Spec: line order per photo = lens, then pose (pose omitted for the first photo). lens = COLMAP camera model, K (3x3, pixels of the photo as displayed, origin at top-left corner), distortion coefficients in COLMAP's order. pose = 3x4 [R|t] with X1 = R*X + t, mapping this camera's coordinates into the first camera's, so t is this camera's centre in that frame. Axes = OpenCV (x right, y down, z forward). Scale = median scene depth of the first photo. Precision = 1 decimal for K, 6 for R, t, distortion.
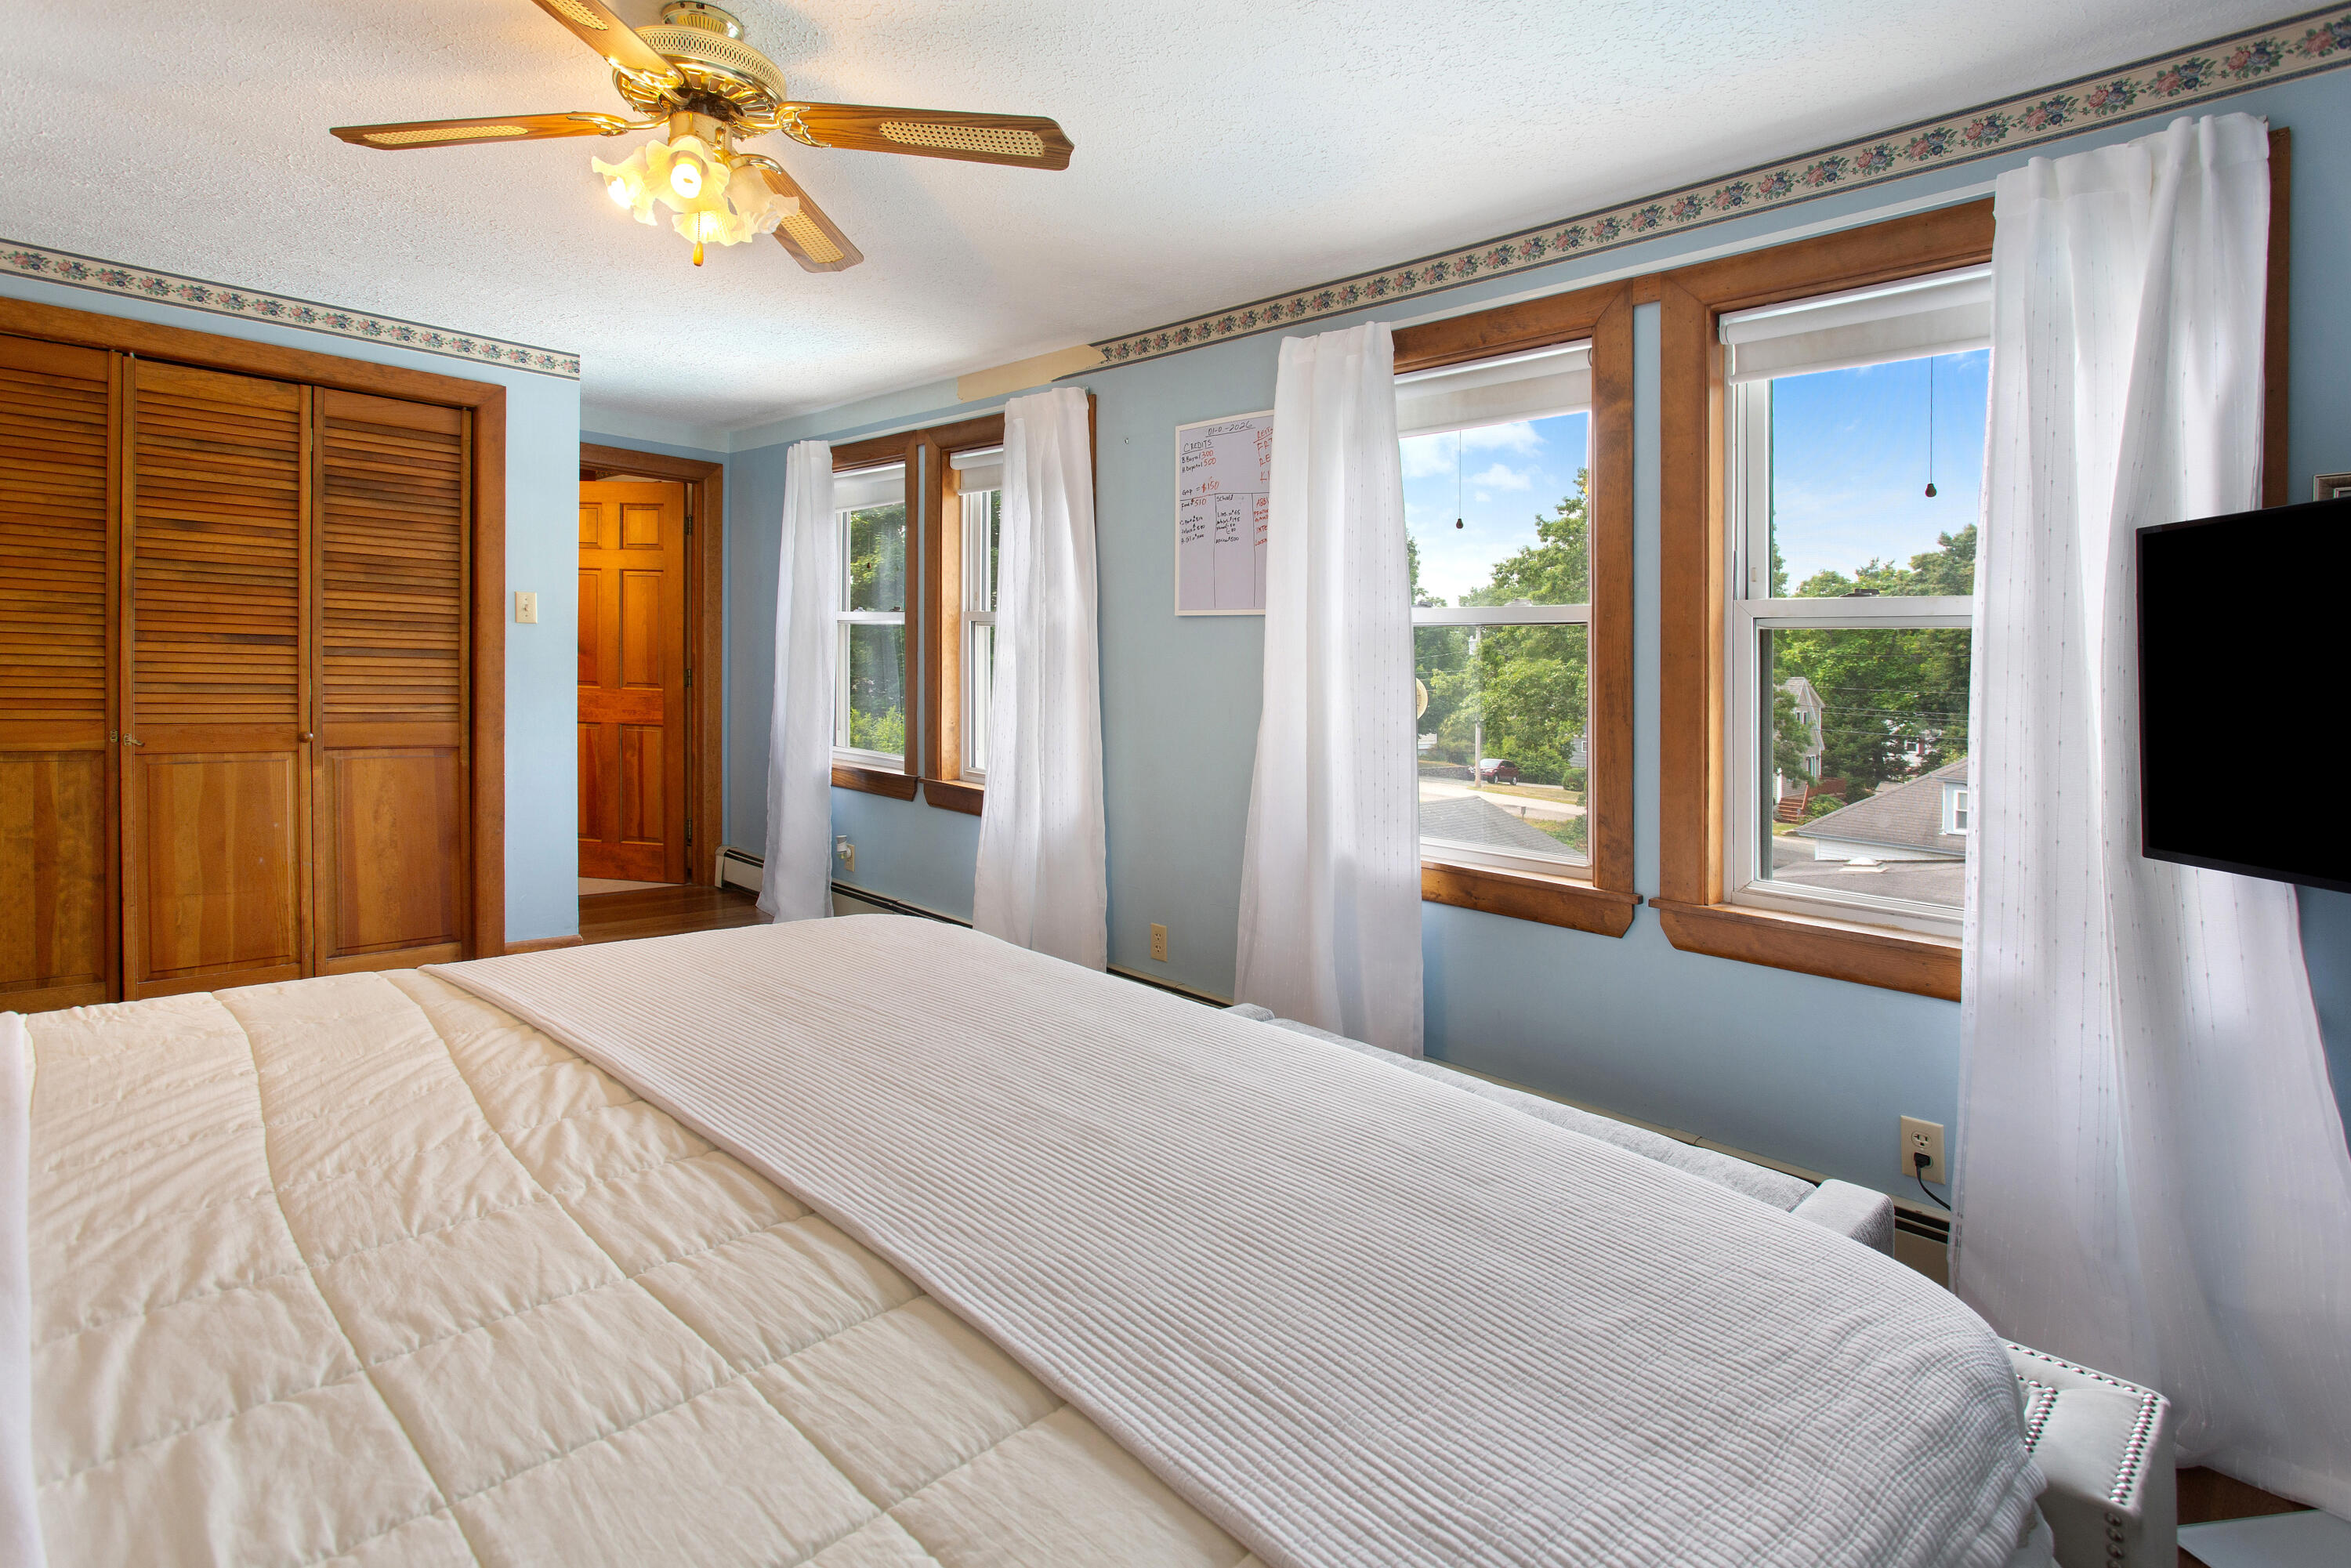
lens RADIAL K [[1219.0, 0, 1170.8], [0, 1219.0, 678.9], [0, 0, 1]] dist [0.028018, 0.000190]
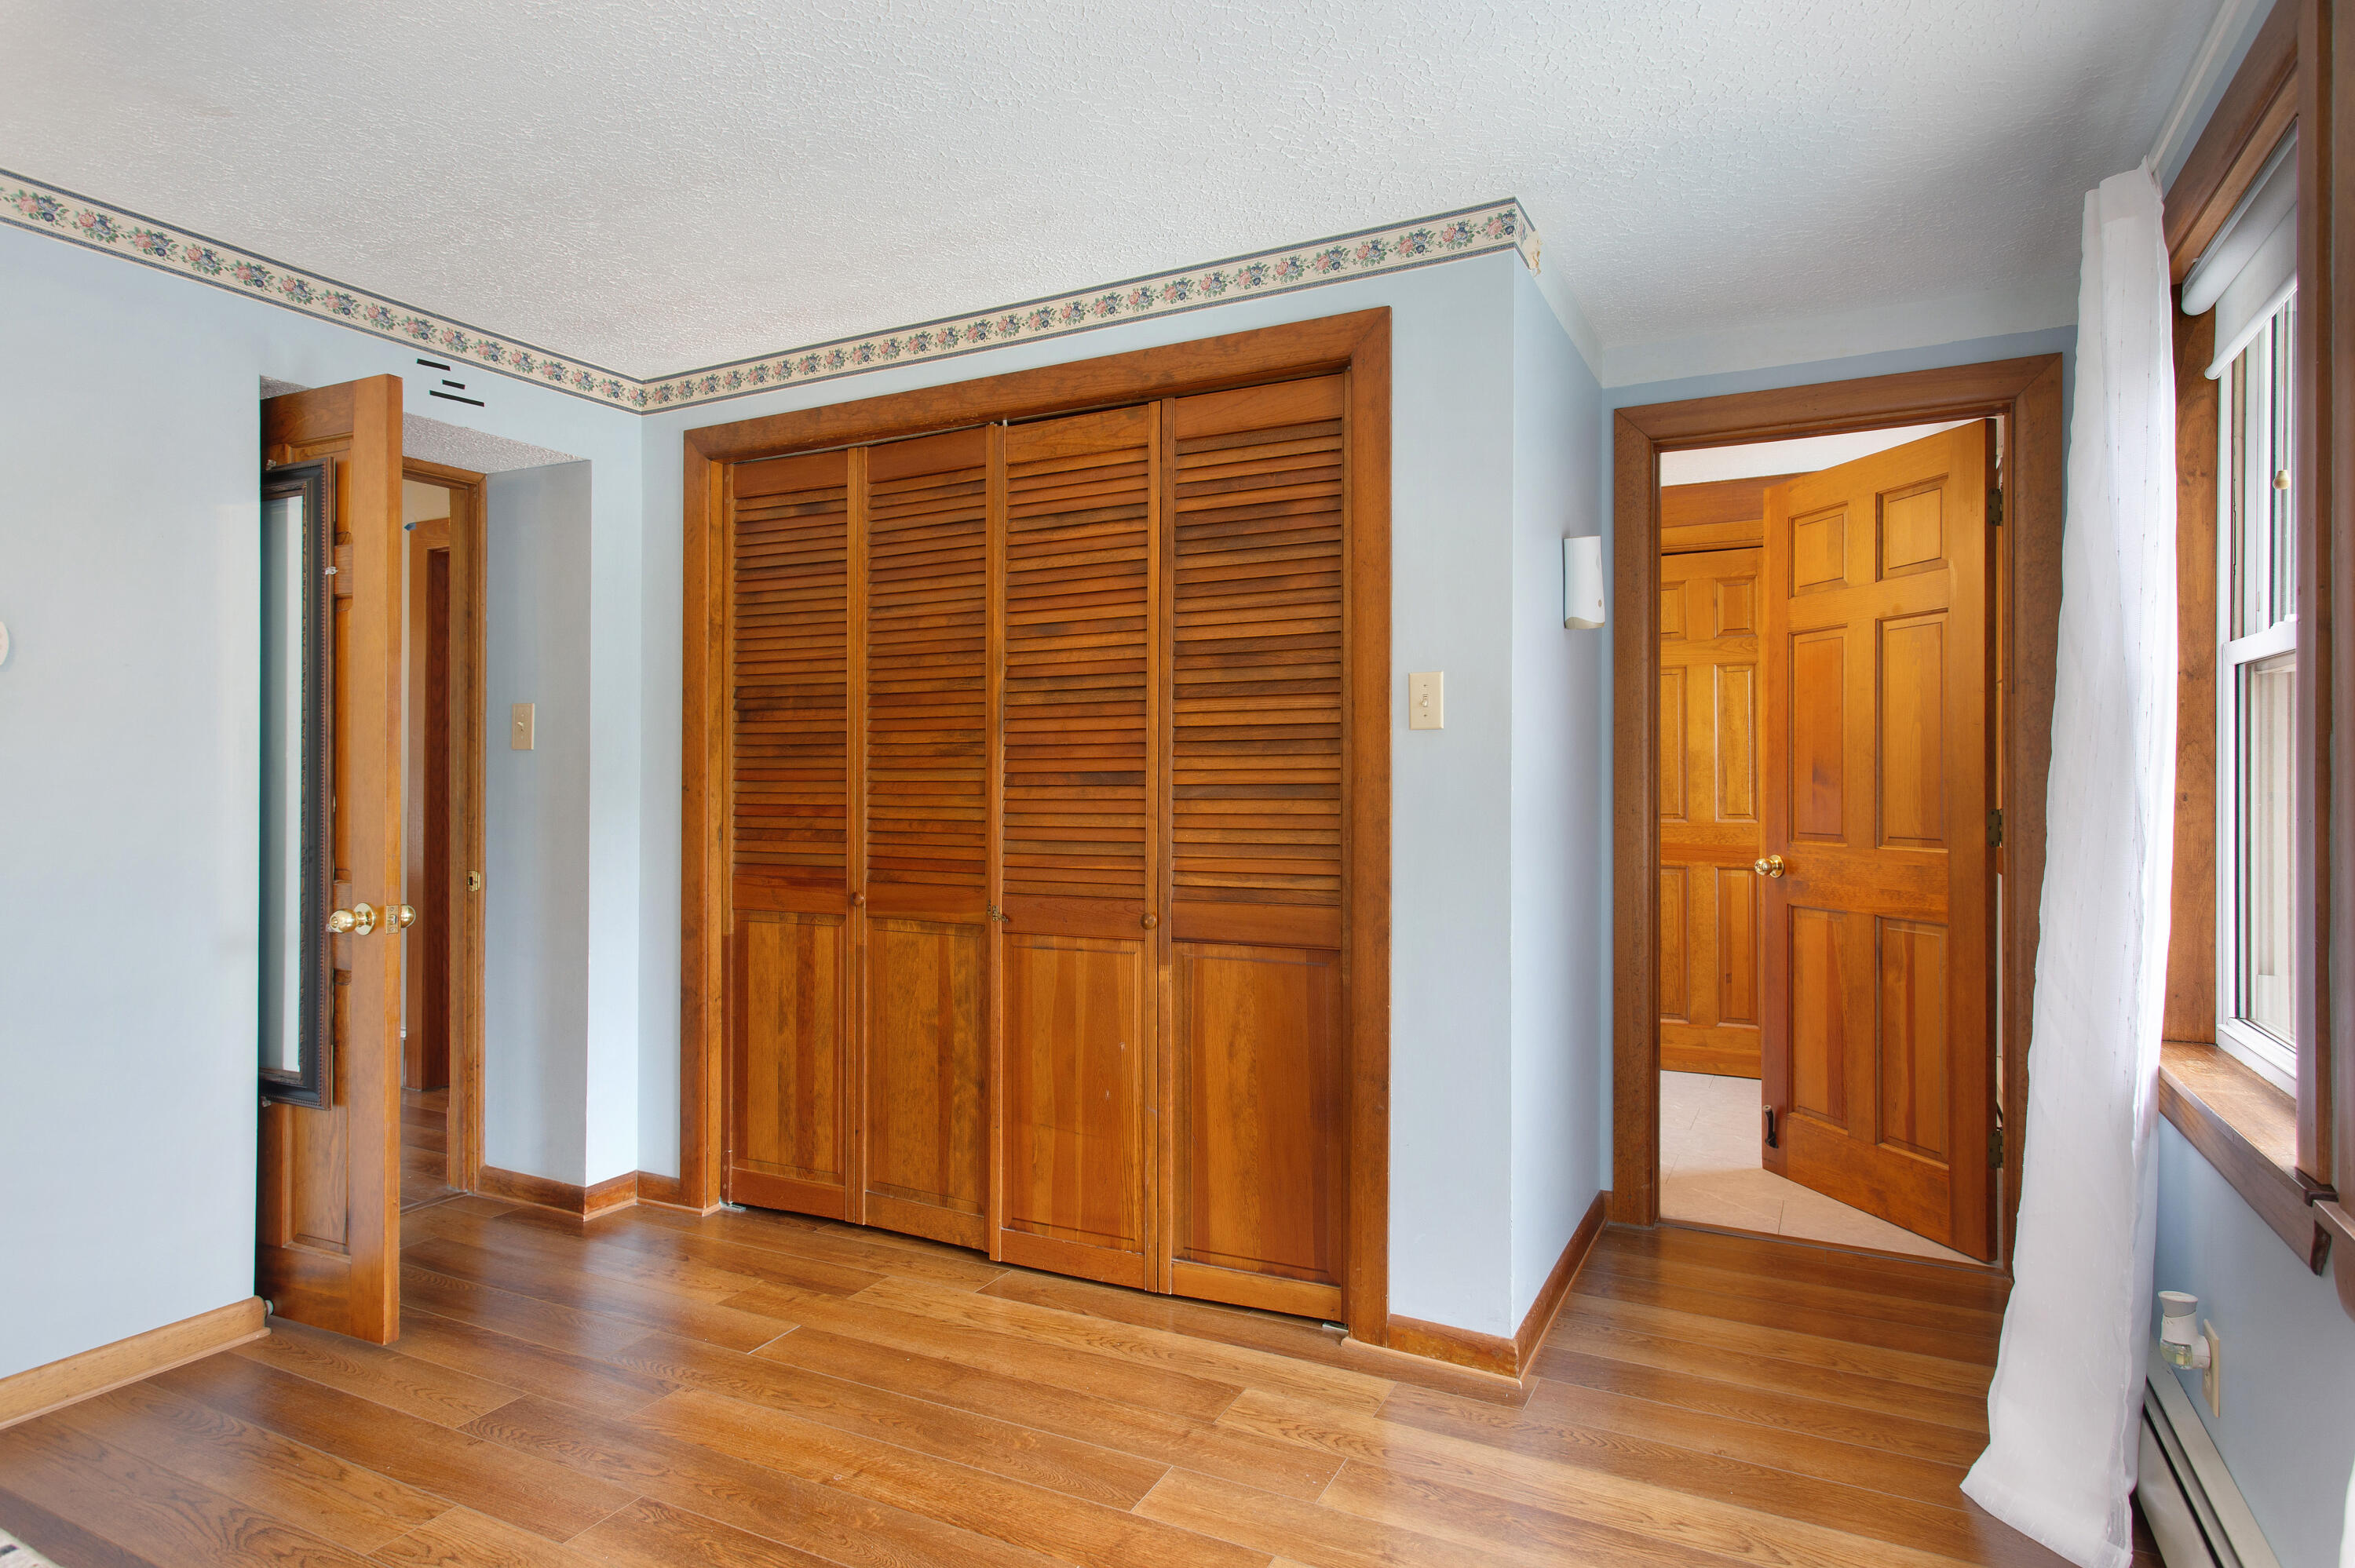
lens RADIAL K [[1332.9, 0, 1175.4], [0, 1332.9, 805.3], [0, 0, 1]] dist [0.003042, 0.001777]
pose [[0.314966, -0.021606, -0.948857, -0.005933], [0.006229, 0.999766, -0.020698, -0.000696], [0.949082, 0.000609, 0.315027, 0.781988]]
